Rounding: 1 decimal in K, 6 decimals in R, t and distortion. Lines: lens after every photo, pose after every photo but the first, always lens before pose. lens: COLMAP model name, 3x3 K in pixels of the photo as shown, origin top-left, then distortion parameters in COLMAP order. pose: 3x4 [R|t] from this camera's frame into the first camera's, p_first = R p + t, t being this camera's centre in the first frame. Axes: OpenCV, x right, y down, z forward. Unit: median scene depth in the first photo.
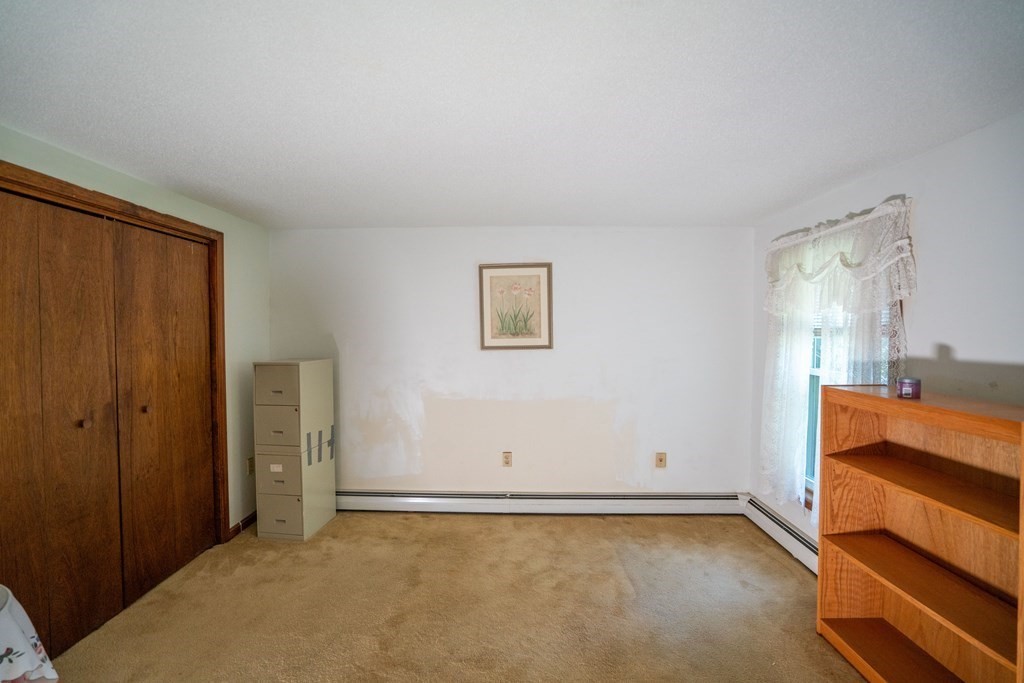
lens RADIAL K [[479.4, 0, 512.0], [0, 479.4, 341.5], [0, 0, 1]] dist [-0.068718, 0.027883]
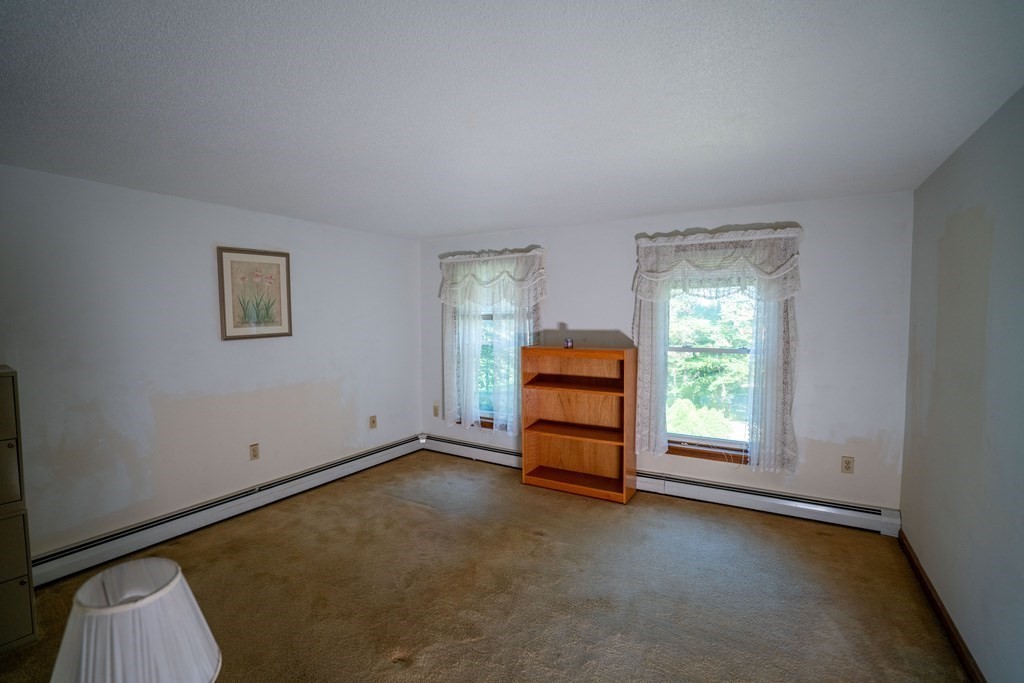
lens RADIAL K [[479.4, 0, 512.0], [0, 479.4, 341.5], [0, 0, 1]] dist [-0.068718, 0.027883]
pose [[0.477300, -0.052751, 0.877156, -0.601671], [0.024856, 0.998608, 0.046530, -0.008781], [-0.878389, -0.000406, 0.477947, 0.089747]]
